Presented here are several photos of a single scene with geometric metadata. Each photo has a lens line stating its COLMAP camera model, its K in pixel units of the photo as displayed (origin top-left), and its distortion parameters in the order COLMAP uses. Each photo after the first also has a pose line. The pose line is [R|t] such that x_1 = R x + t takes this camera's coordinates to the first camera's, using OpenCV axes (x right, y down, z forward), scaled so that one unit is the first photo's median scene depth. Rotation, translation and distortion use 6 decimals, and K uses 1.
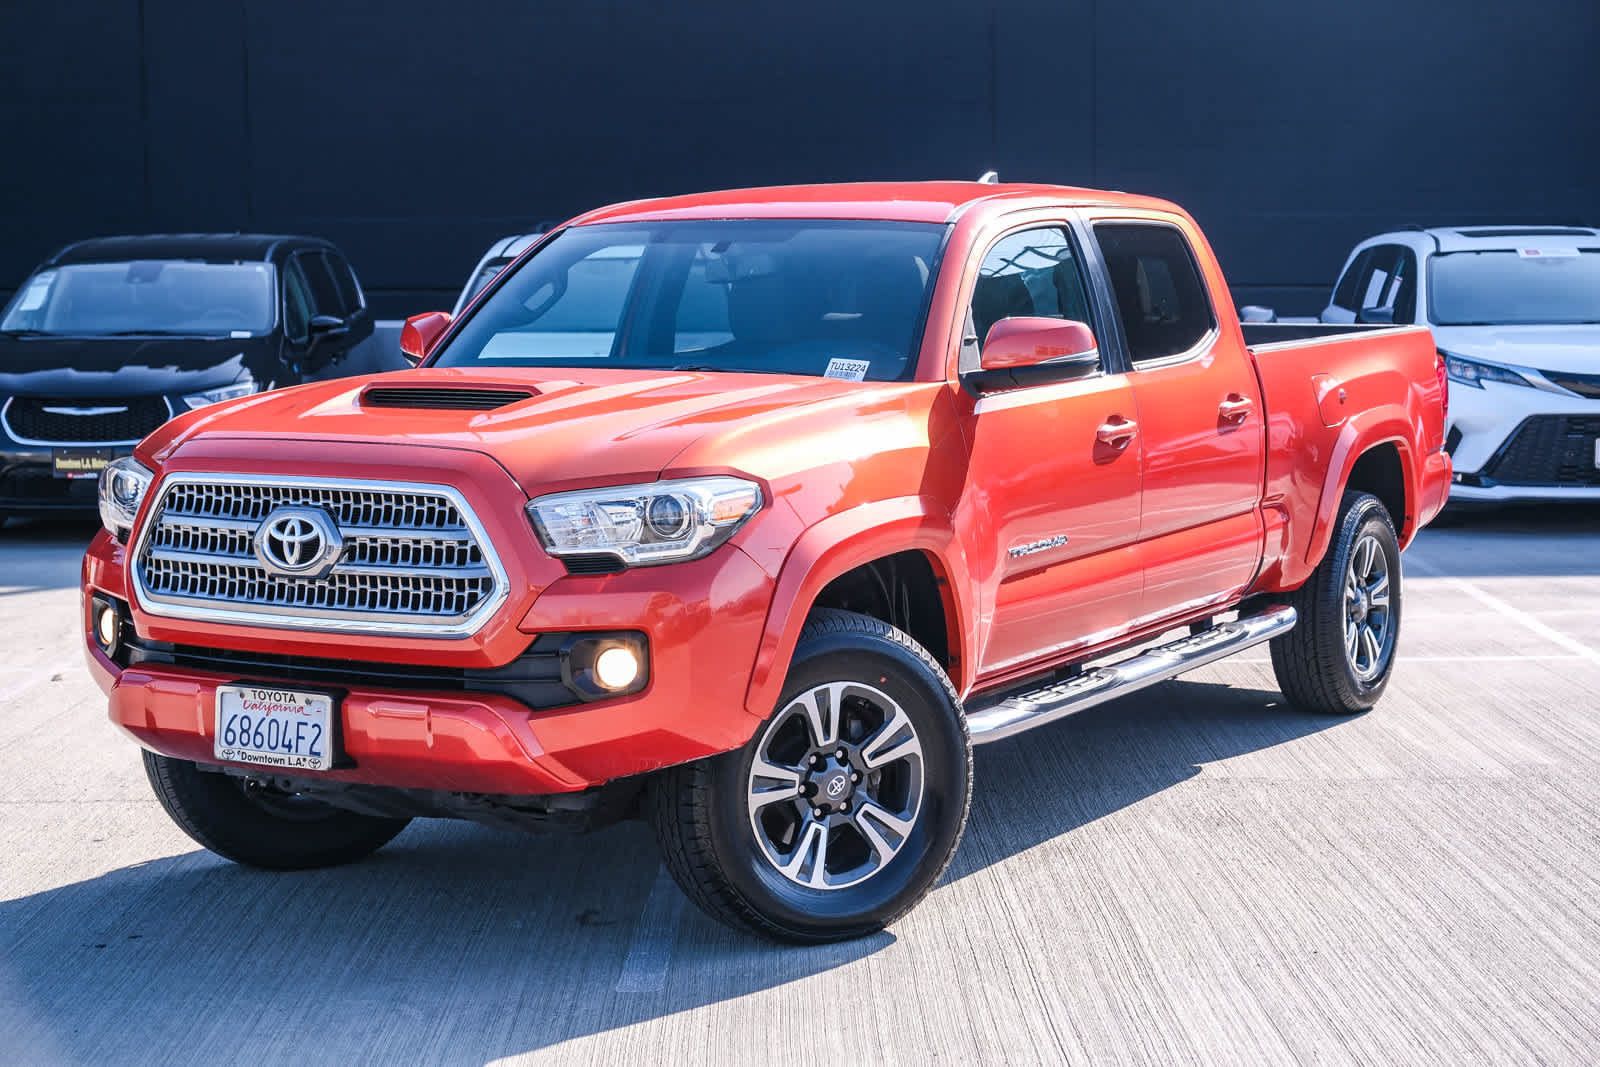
lens RADIAL K [[2856.9, 0, 803.6], [0, 2856.9, 687.3], [0, 0, 1]] dist [0.060186, 0.039301]
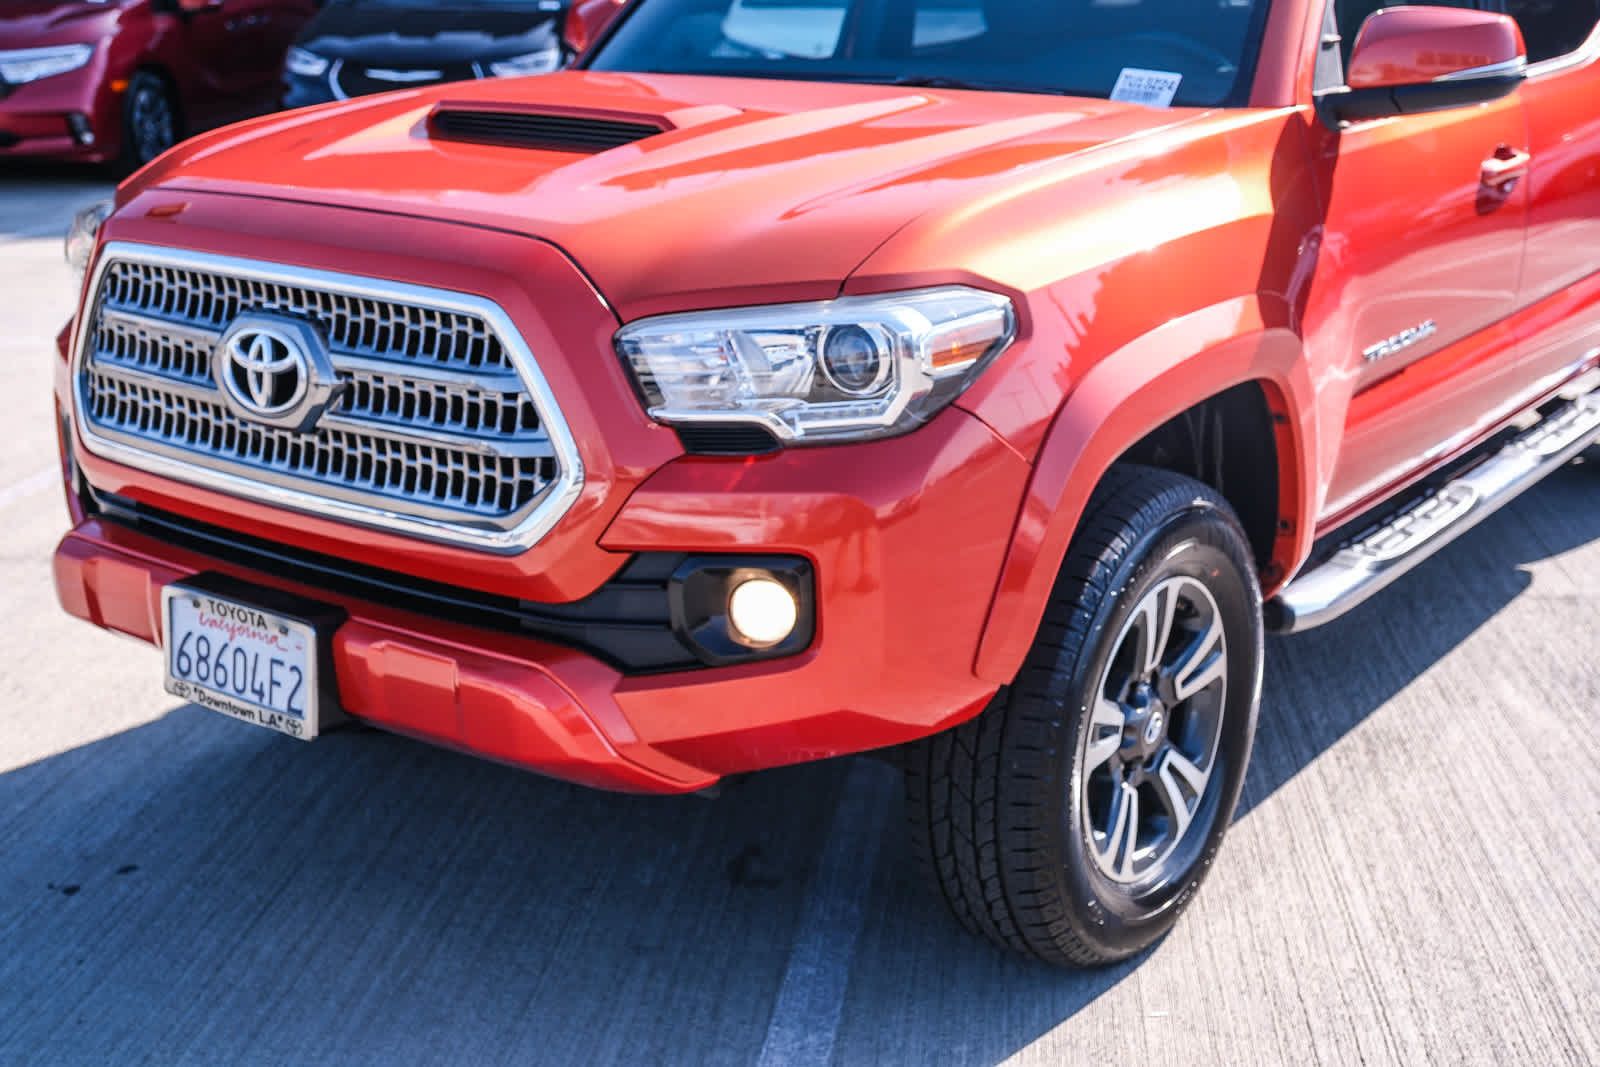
lens RADIAL K [[1995.6, 0, 832.9], [0, 1995.6, 604.6], [0, 0, 1]] dist [0.005692, 0.032062]
pose [[0.995103, 0.041454, -0.089735, -0.012472], [-0.025305, 0.984396, 0.174139, -0.080005], [0.095553, -0.171016, 0.980624, 0.574989]]
